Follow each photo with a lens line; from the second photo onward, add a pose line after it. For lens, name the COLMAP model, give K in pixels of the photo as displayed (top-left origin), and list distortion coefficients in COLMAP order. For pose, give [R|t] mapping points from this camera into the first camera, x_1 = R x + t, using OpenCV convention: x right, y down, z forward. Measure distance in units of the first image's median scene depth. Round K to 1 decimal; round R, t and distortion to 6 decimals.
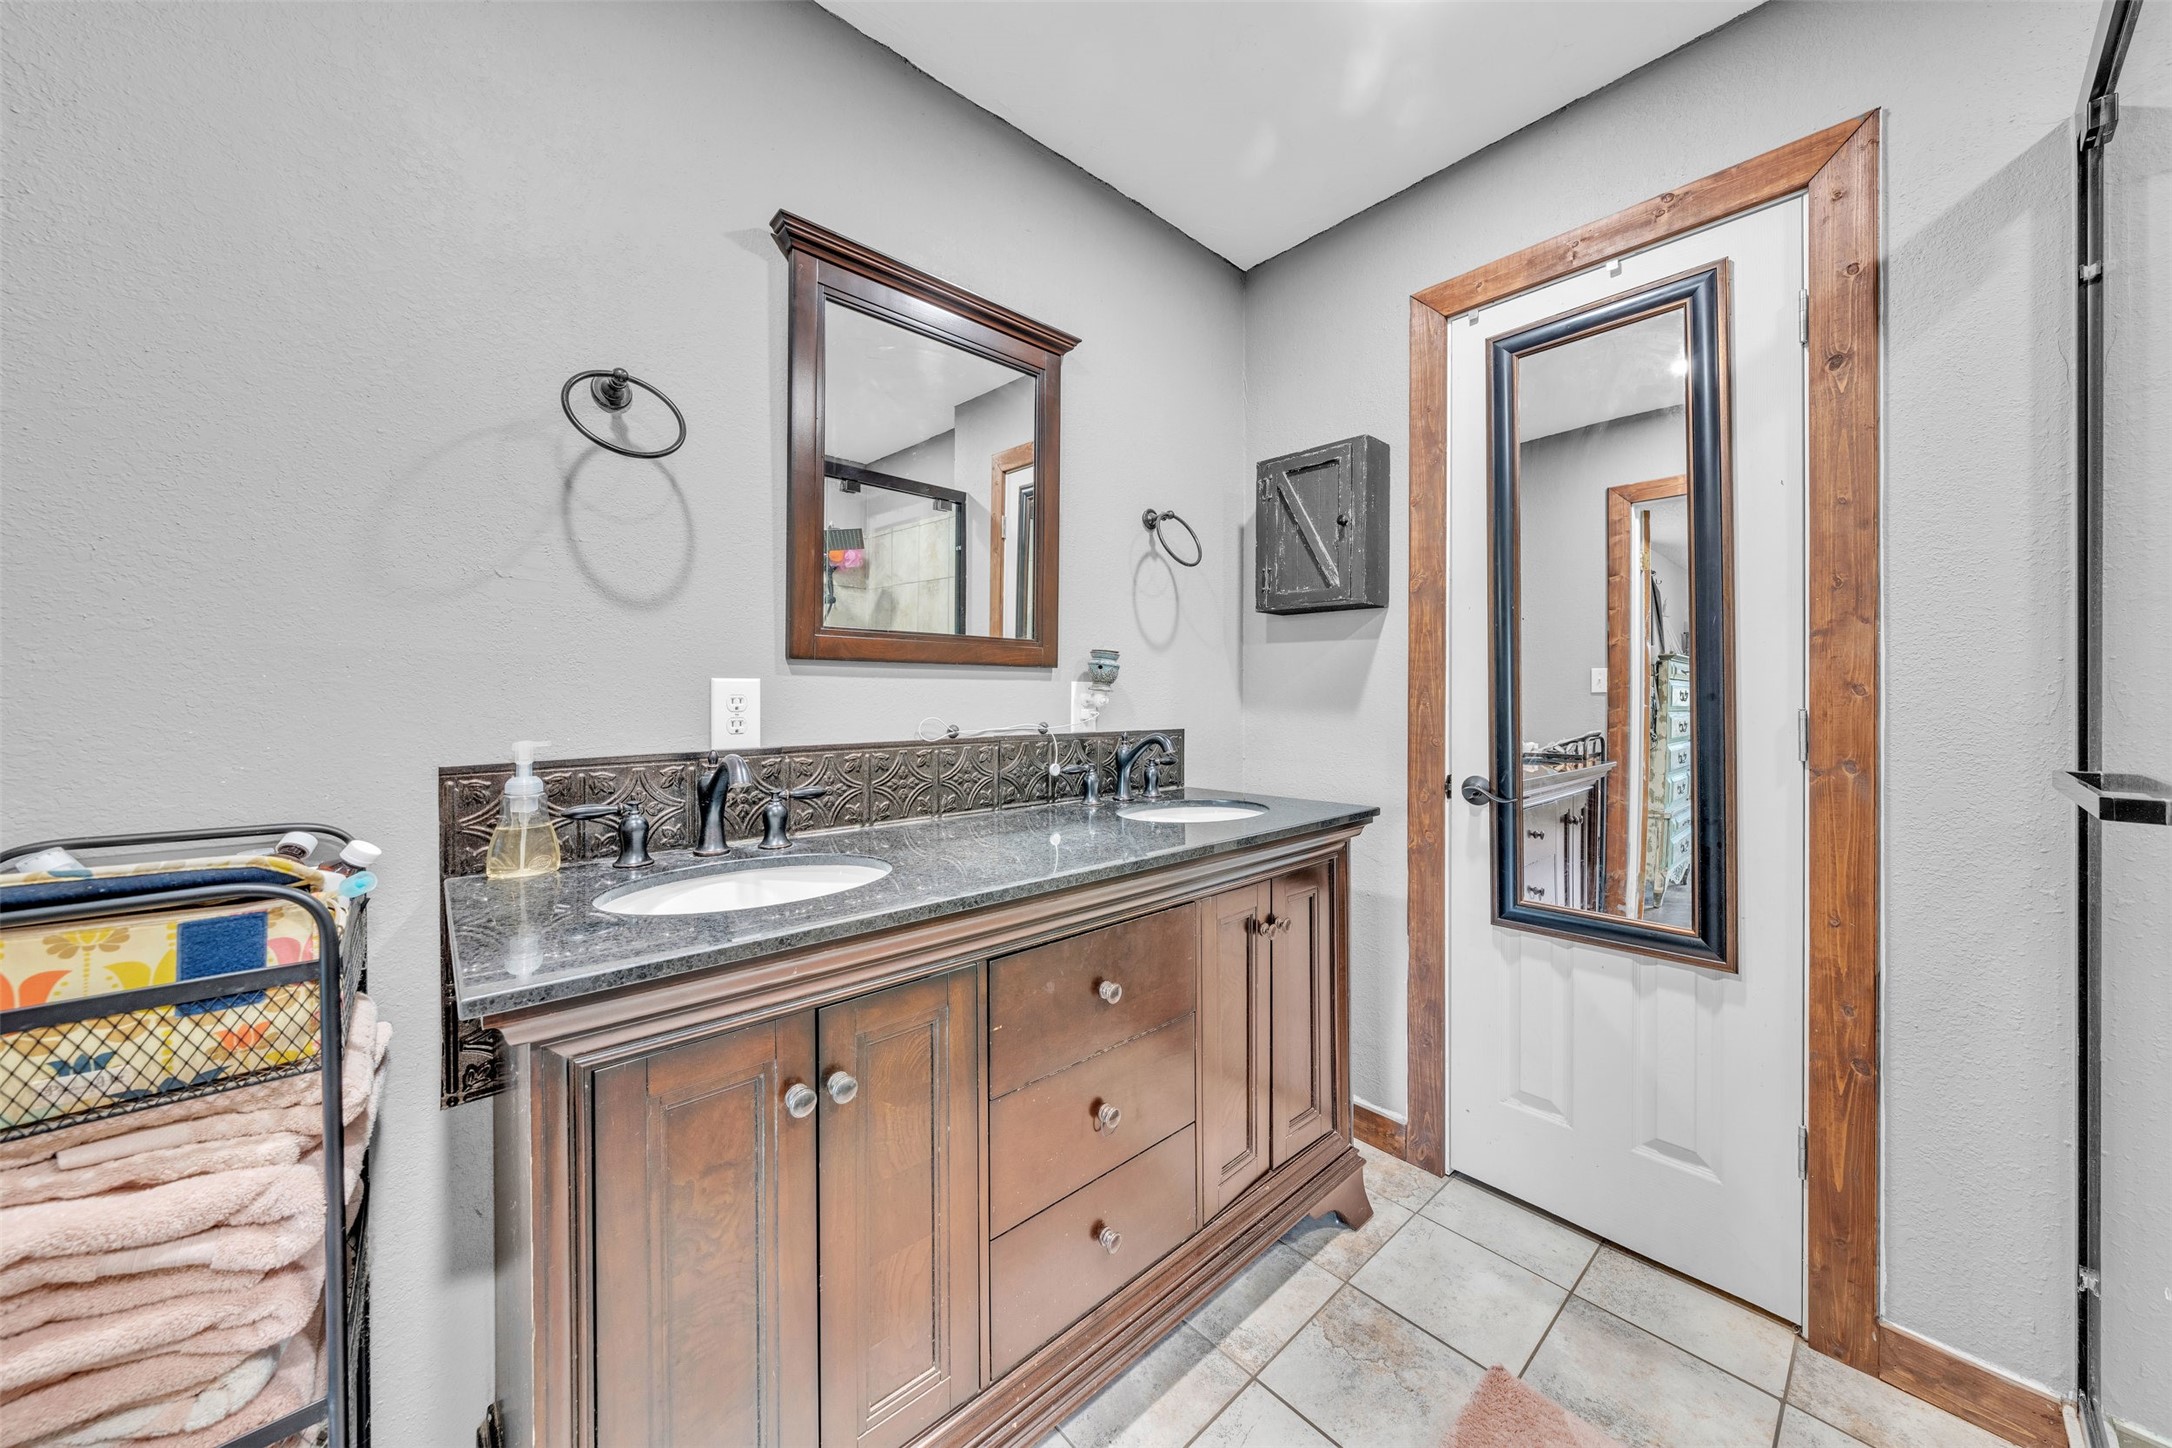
lens RADIAL K [[740.8, 0, 1090.2], [0, 740.8, 703.7], [0, 0, 1]] dist [-0.002406, 0.000192]
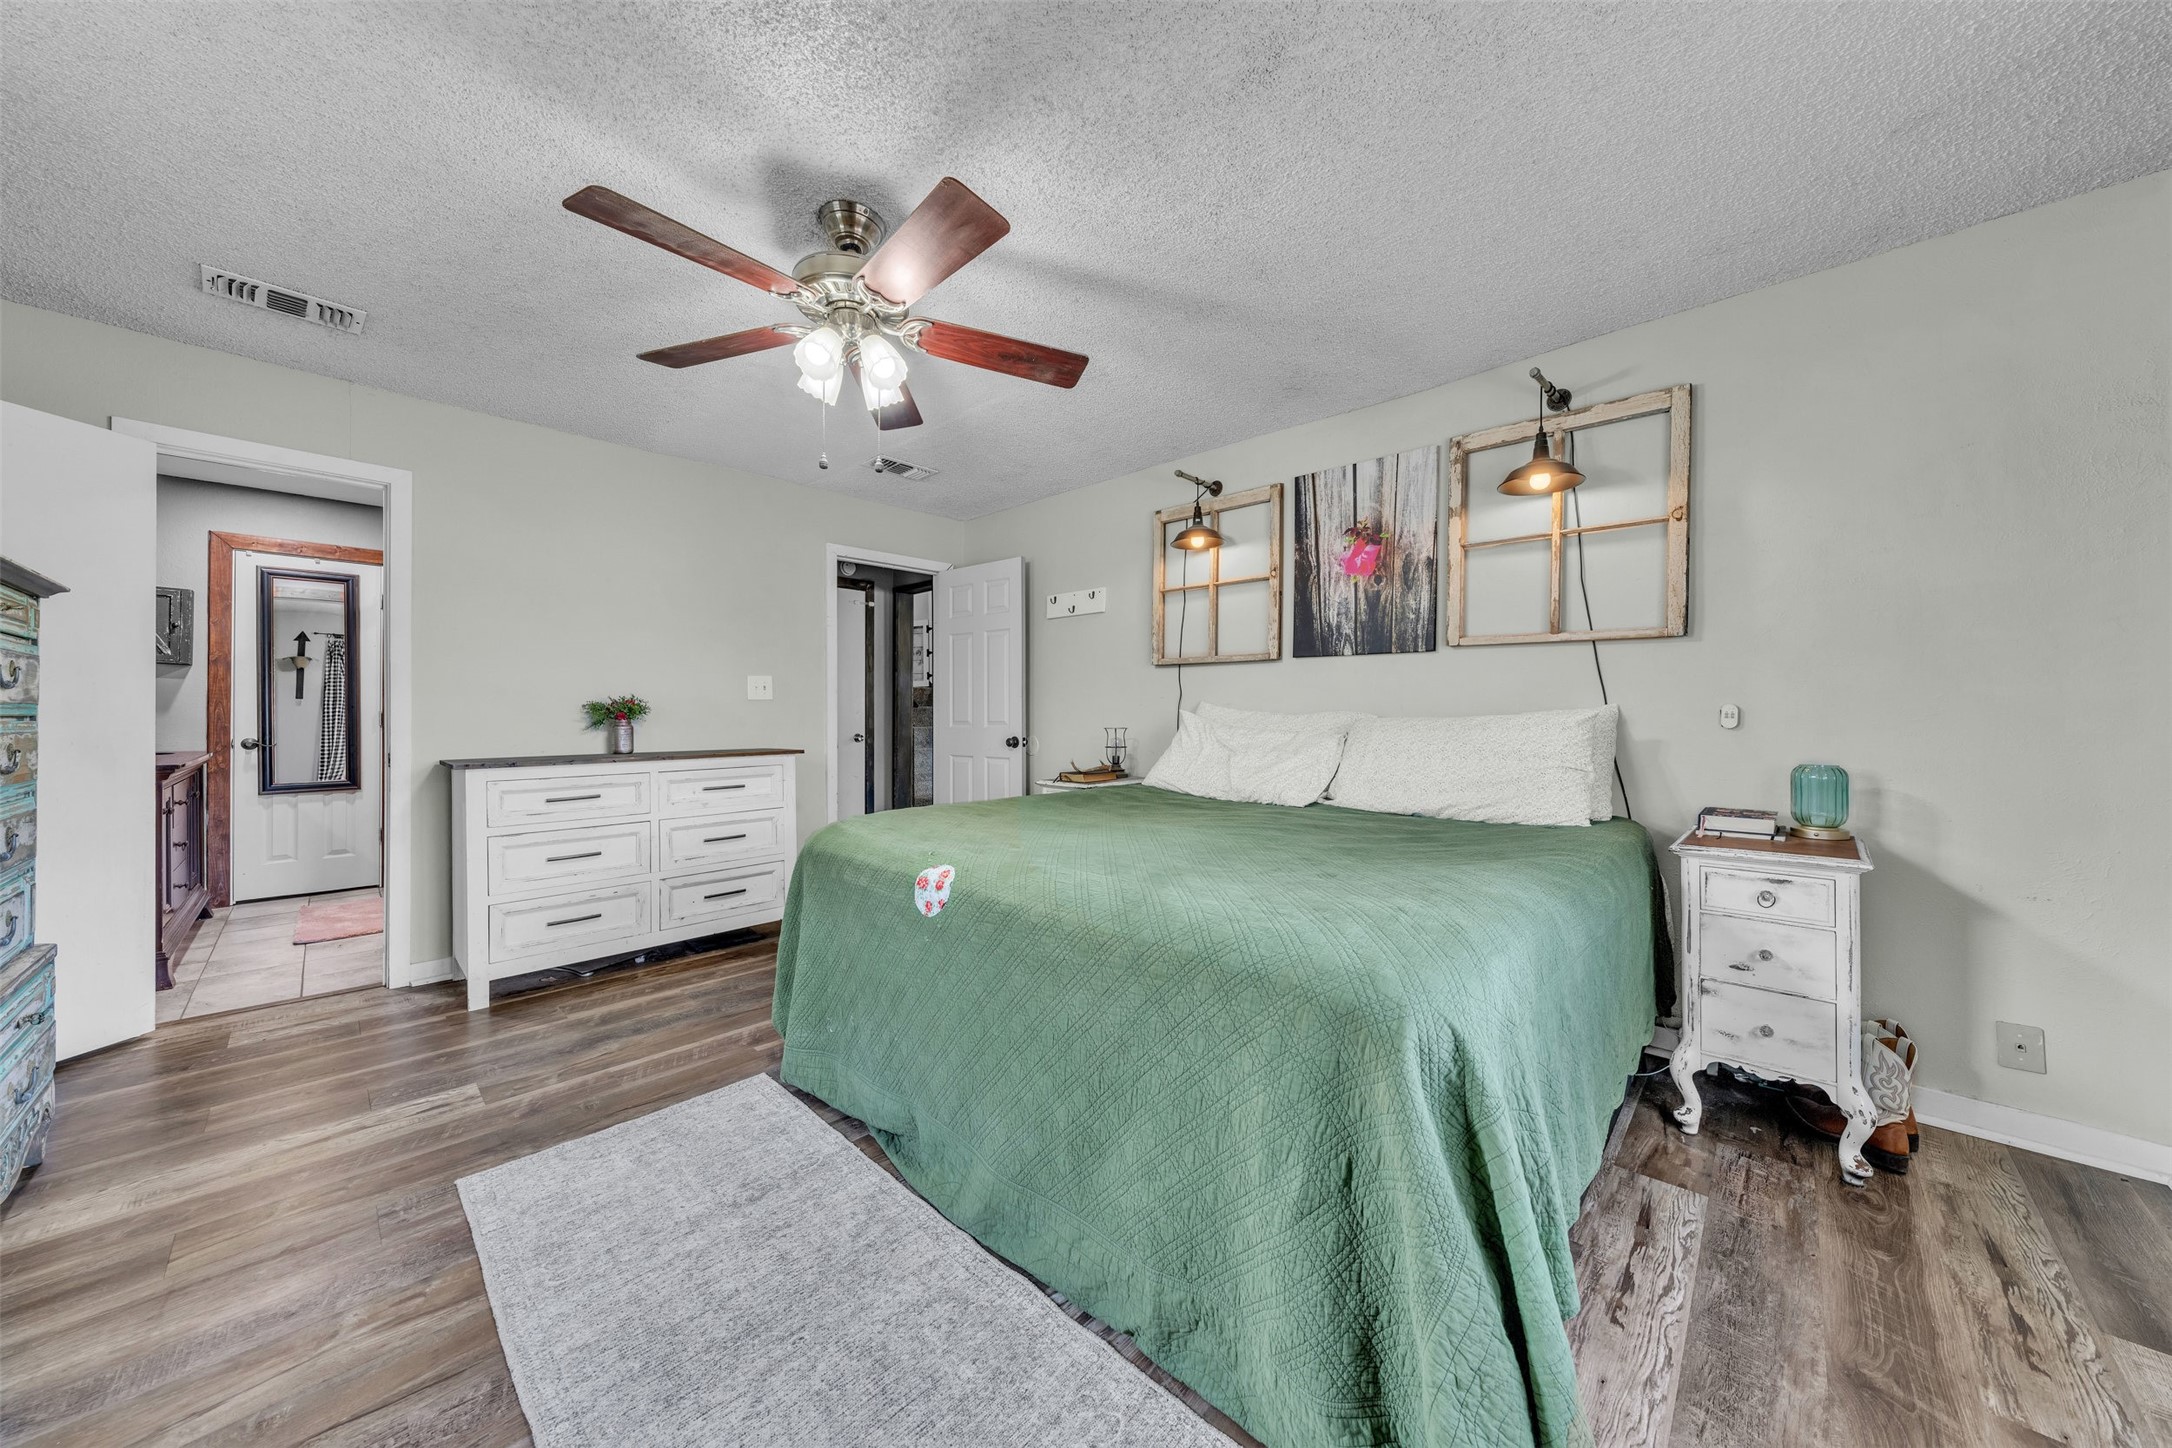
lens RADIAL K [[740.8, 0, 1090.2], [0, 740.8, 703.7], [0, 0, 1]] dist [-0.002406, 0.000192]
pose [[-0.081820, 0.006444, 0.996626, -2.215350], [0.000940, 0.999979, -0.006389, -0.000755], [-0.996647, 0.000415, -0.081825, -1.637269]]
